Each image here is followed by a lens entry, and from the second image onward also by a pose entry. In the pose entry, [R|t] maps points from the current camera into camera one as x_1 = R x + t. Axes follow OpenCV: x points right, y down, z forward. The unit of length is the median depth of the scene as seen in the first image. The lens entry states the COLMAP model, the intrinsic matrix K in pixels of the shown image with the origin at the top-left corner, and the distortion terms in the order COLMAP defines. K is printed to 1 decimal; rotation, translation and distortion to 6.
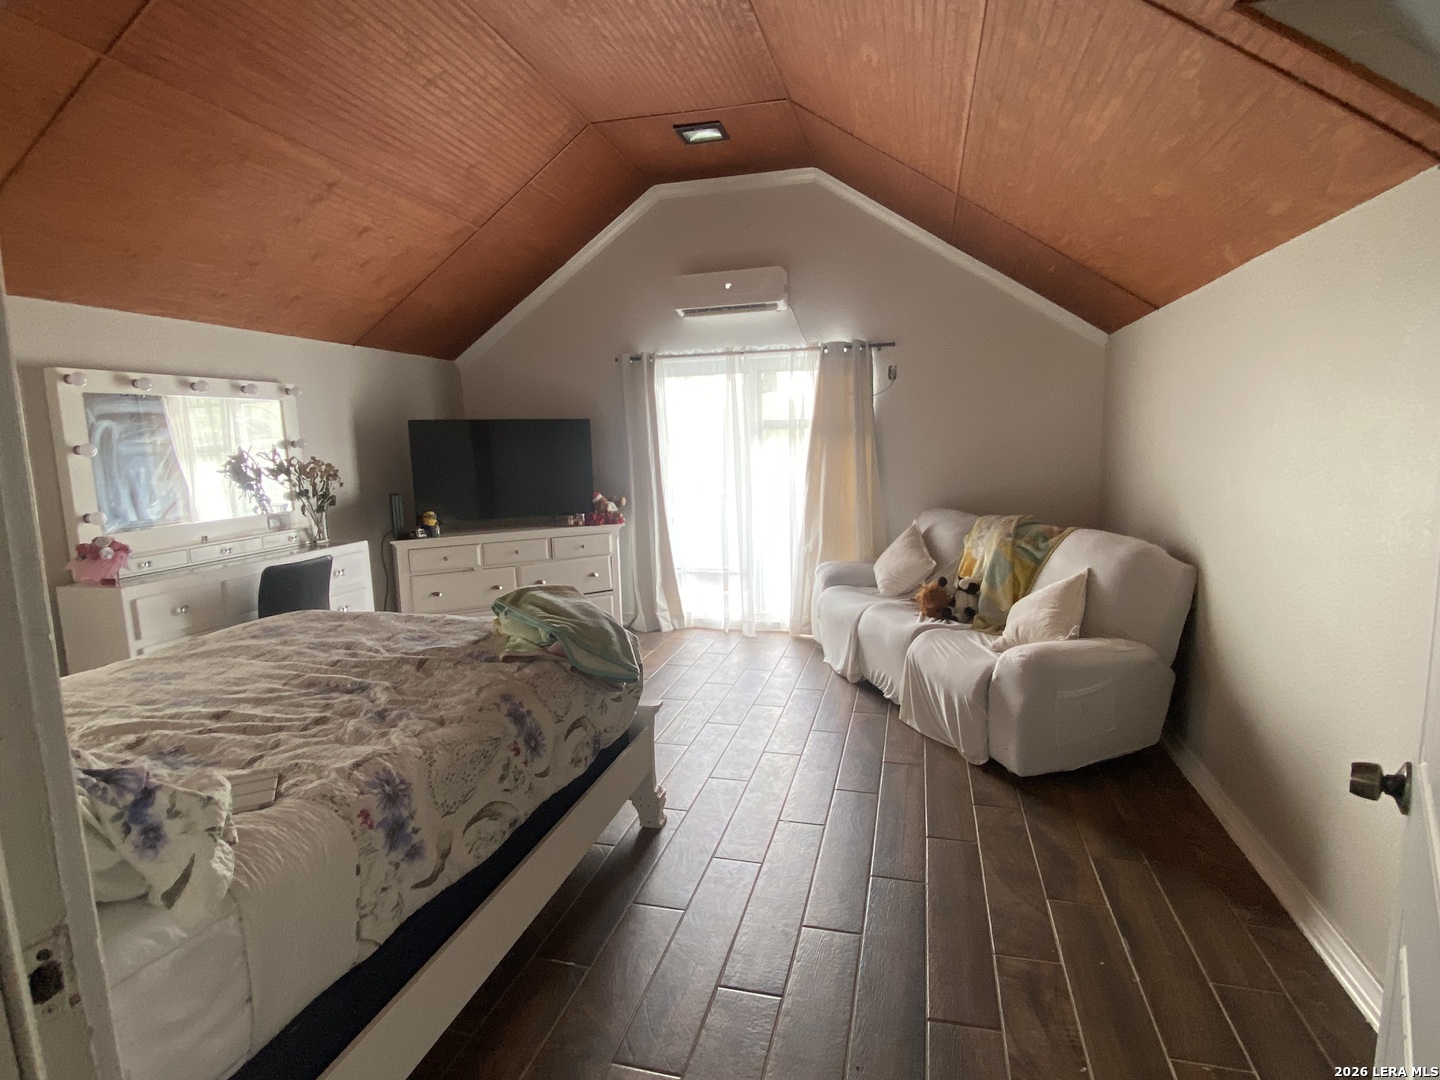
lens RADIAL K [[785.1, 0, 719.4], [0, 785.1, 541.8], [0, 0, 1]] dist [-0.001489, -0.000270]
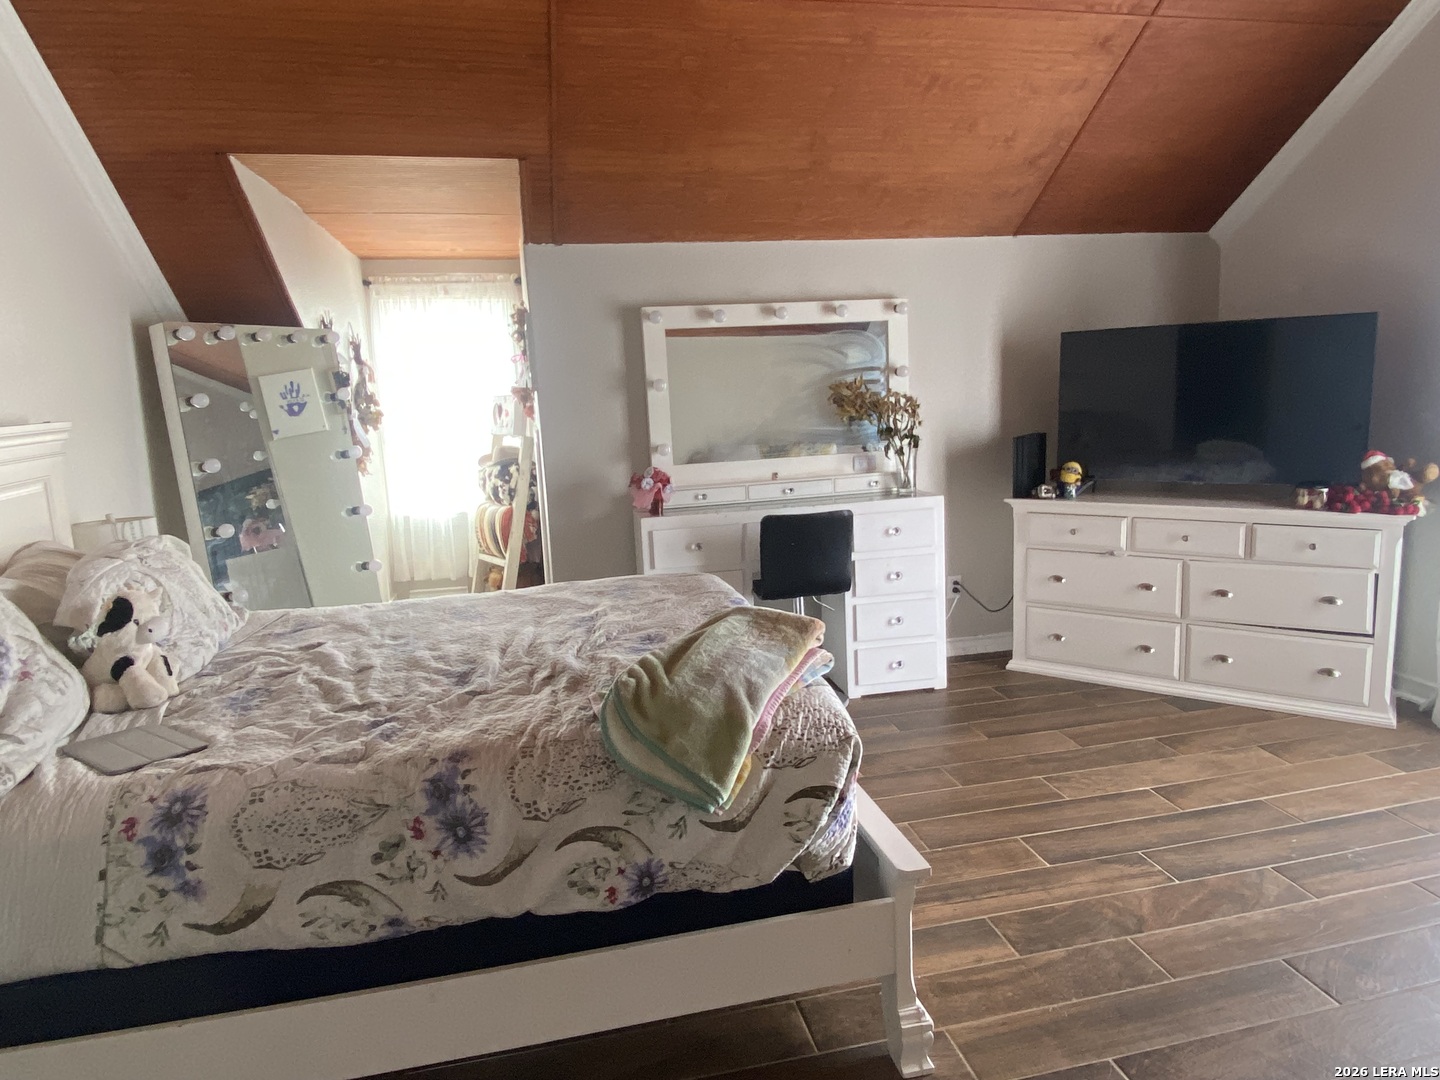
lens RADIAL K [[906.4, 0, 723.2], [0, 906.4, 537.6], [0, 0, 1]] dist [0.007251, -0.007926]
pose [[0.441587, 0.159076, -0.883004, 0.337628], [-0.082963, 0.987180, 0.136355, -0.084627], [0.893375, 0.013044, 0.449123, 0.517743]]
